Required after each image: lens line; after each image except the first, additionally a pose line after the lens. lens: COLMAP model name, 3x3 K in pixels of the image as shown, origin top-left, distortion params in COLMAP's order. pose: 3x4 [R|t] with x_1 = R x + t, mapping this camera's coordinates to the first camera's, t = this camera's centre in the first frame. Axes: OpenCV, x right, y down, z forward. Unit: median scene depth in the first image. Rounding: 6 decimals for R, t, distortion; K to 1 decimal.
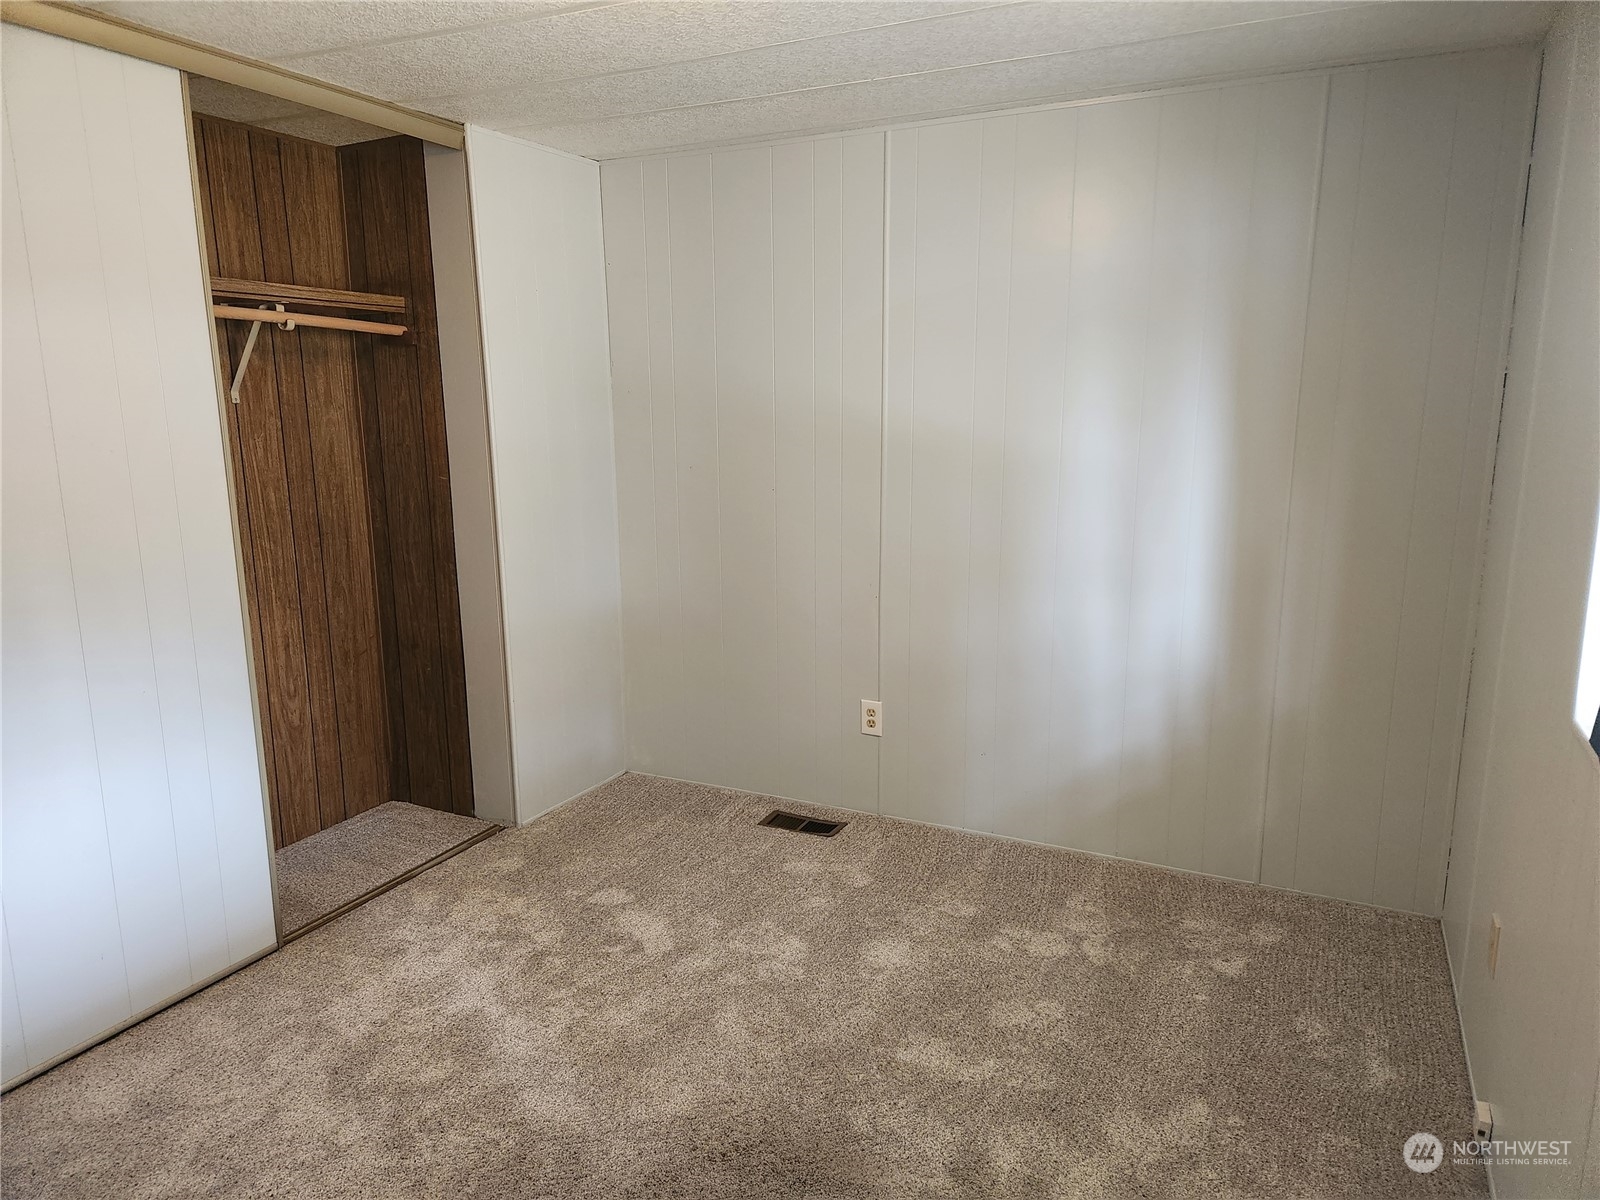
lens RADIAL K [[1075.5, 0, 795.4], [0, 1075.5, 621.4], [0, 0, 1]] dist [0.083650, -0.072120]
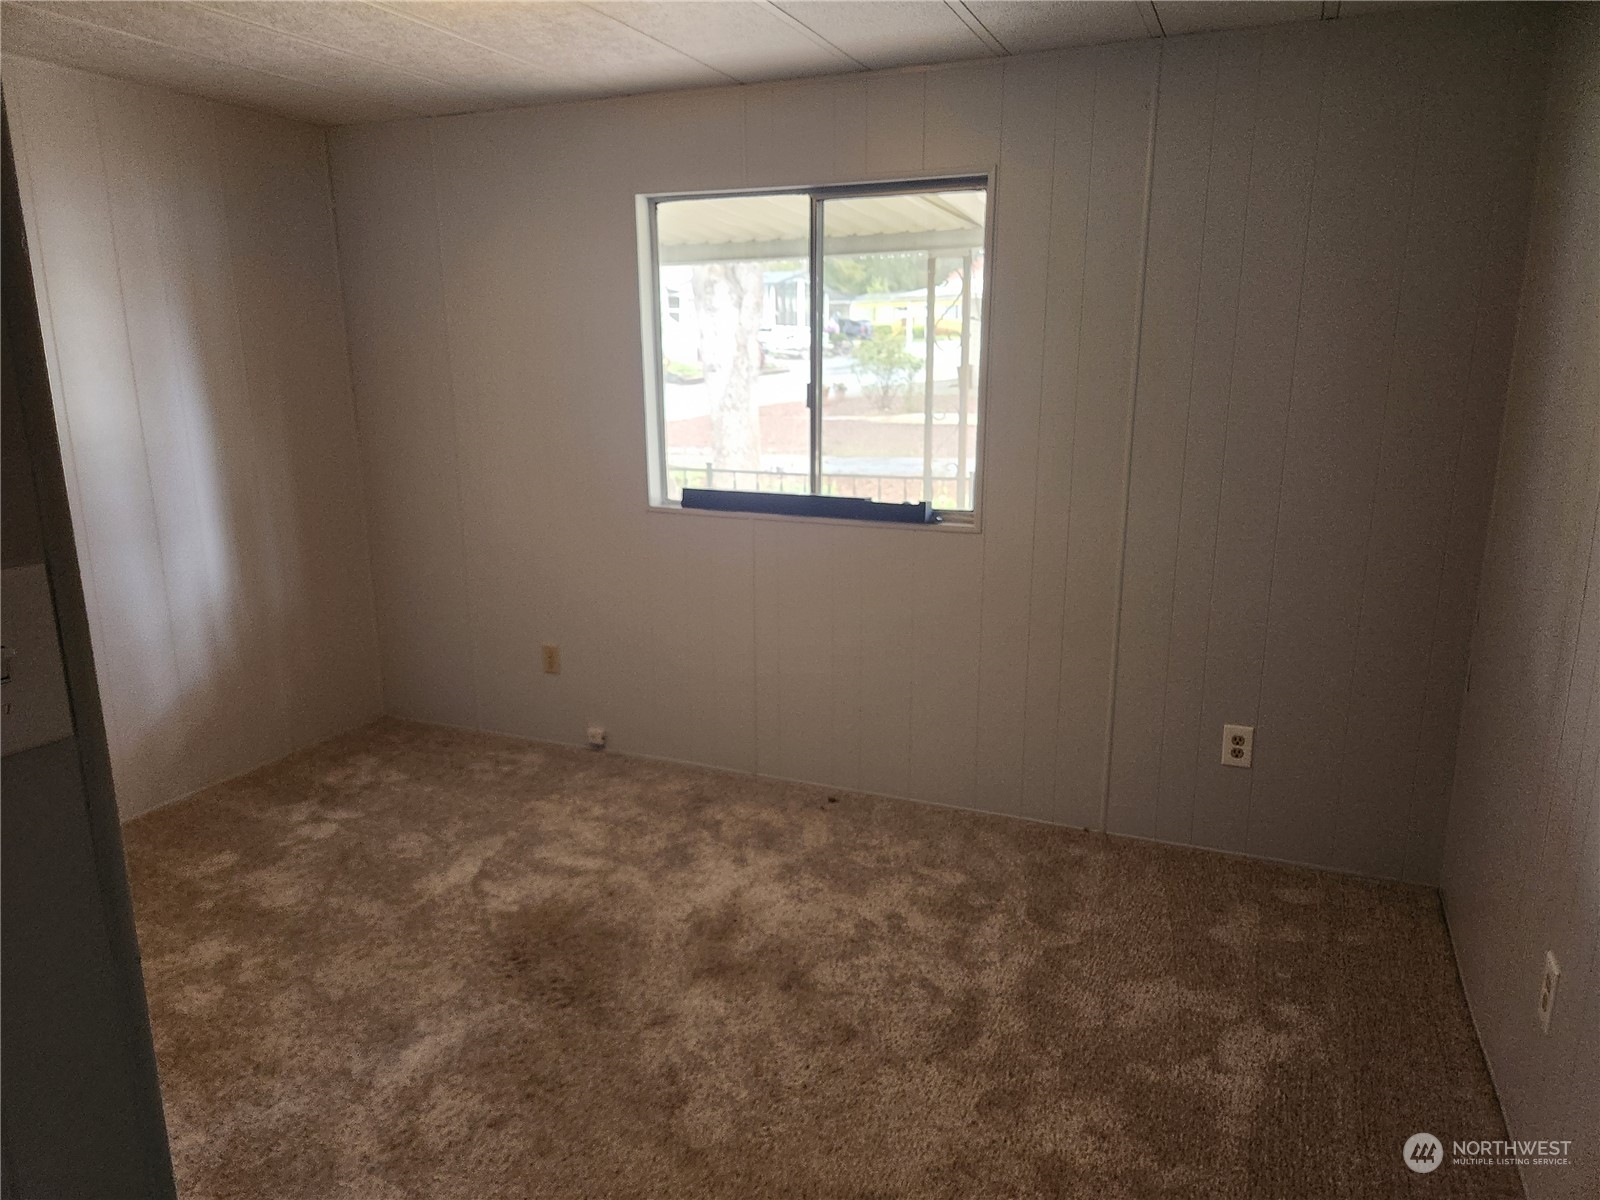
lens RADIAL K [[1075.5, 0, 795.4], [0, 1075.5, 621.4], [0, 0, 1]] dist [0.083650, -0.072120]
pose [[-0.050558, -0.232301, 0.971329, -0.899965], [0.201215, 0.950260, 0.237735, -0.100899], [-0.978242, 0.207465, -0.001301, 0.431305]]
